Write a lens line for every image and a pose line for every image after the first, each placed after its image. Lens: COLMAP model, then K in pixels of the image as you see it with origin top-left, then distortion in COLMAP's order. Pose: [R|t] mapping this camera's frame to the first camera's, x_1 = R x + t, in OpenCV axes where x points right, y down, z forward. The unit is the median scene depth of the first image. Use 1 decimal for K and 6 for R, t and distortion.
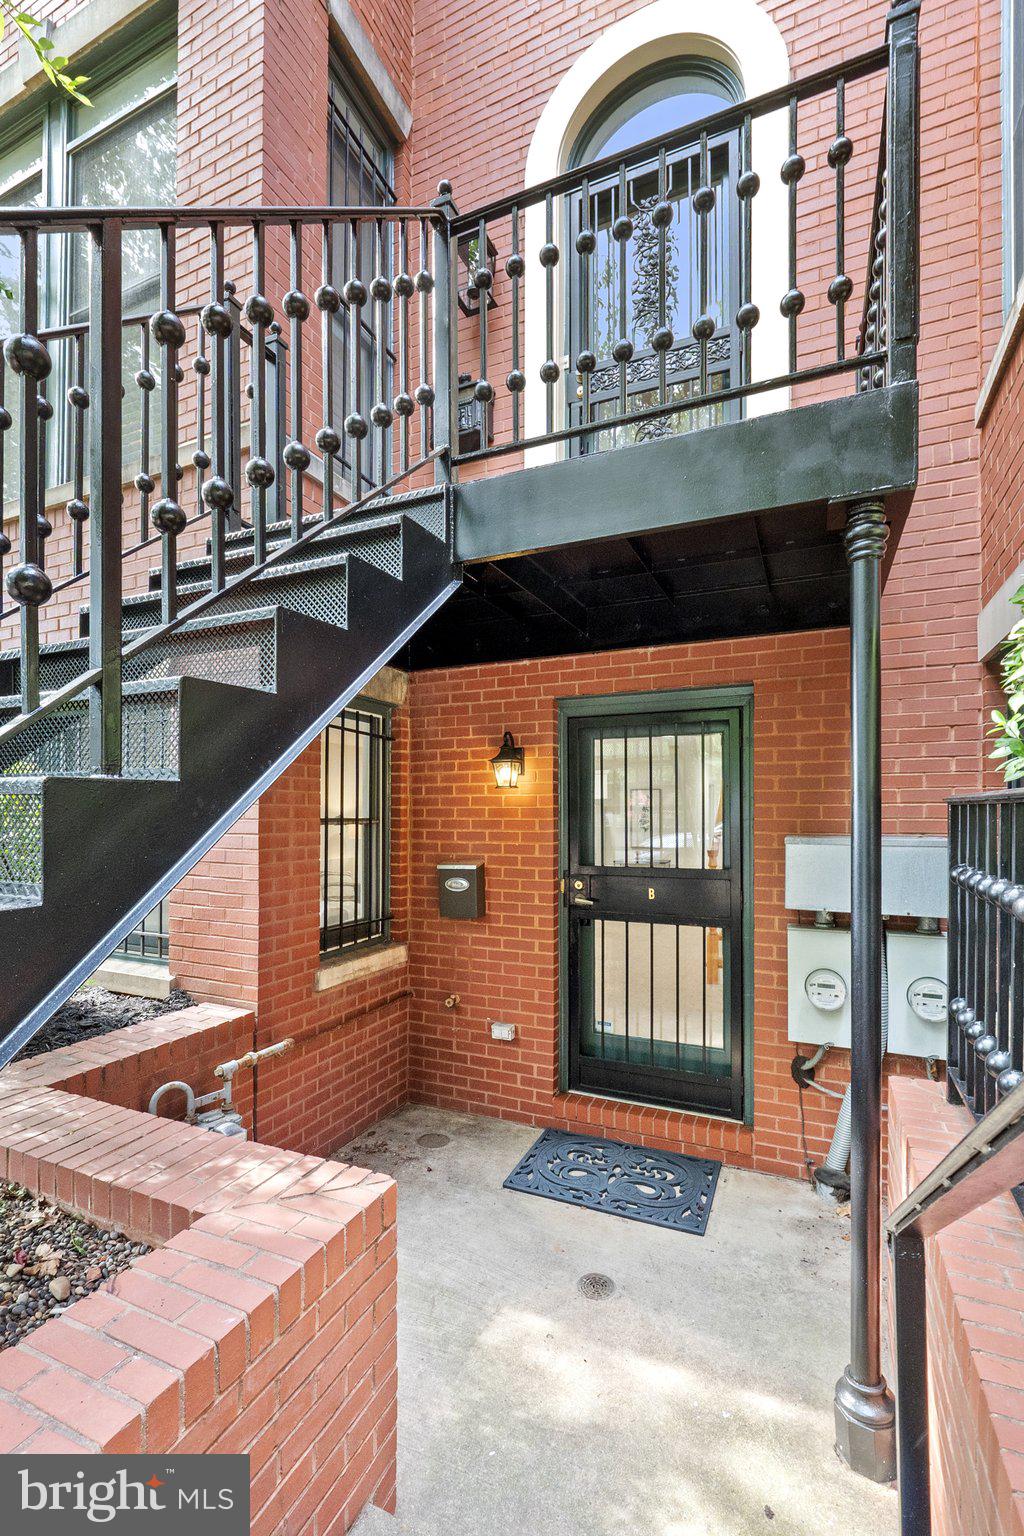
lens RADIAL K [[664.6, 0, 505.5], [0, 664.6, 812.3], [0, 0, 1]] dist [-0.003069, -0.000529]
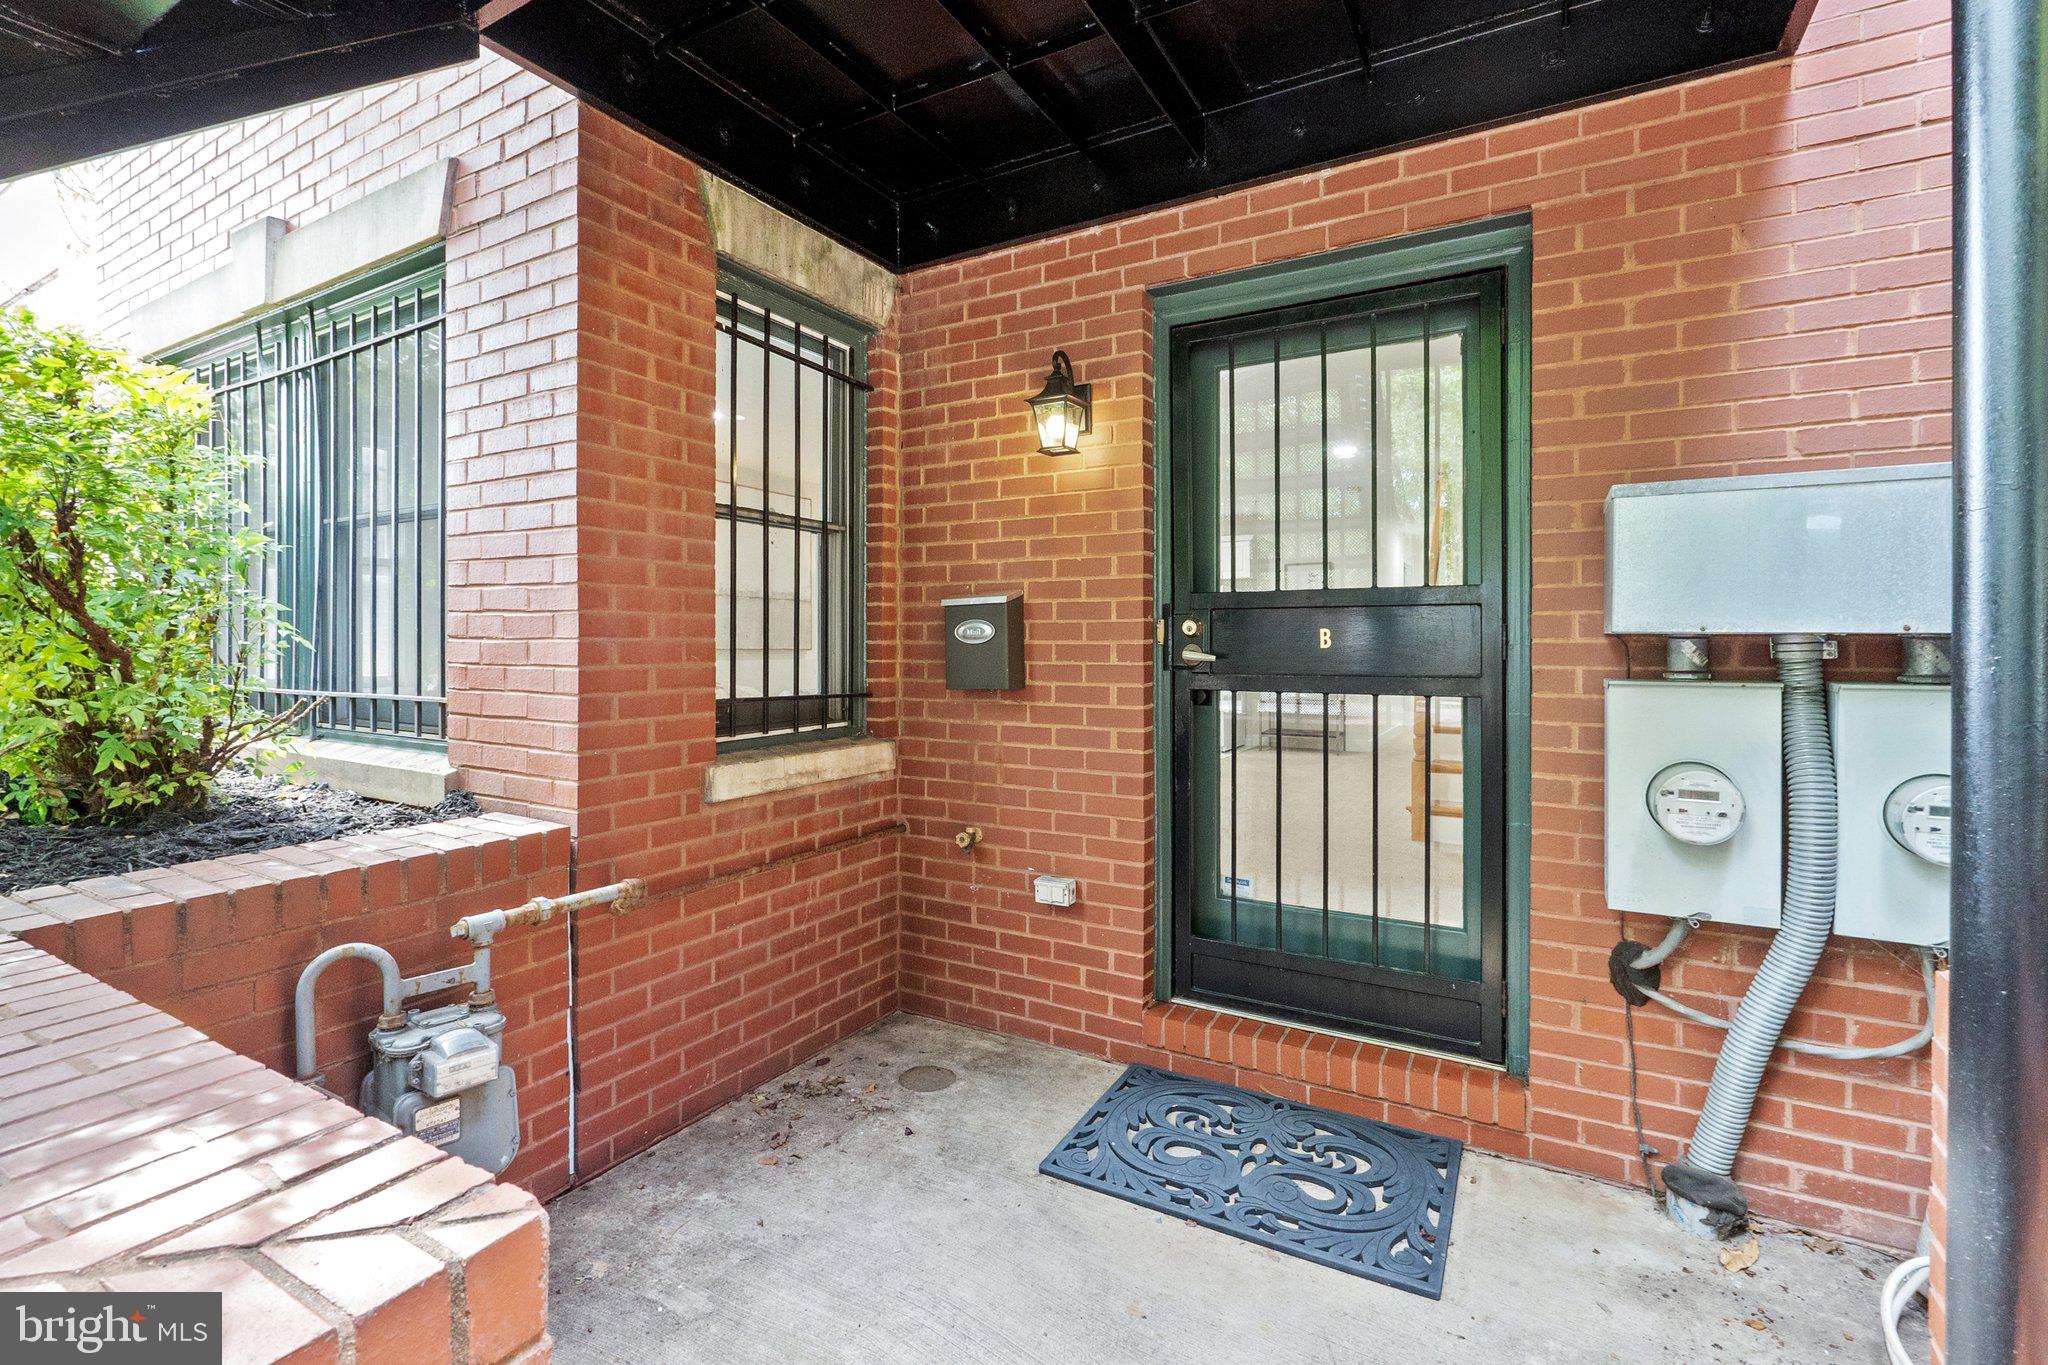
lens RADIAL K [[886.1, 0, 1039.4], [0, 886.1, 648.9], [0, 0, 1]] dist [-0.003069, -0.000529]
pose [[0.996424, -0.000564, -0.084487, 0.051137], [0.001429, 0.999947, 0.010187, 0.127099], [0.084476, -0.010271, 0.996373, 0.273412]]
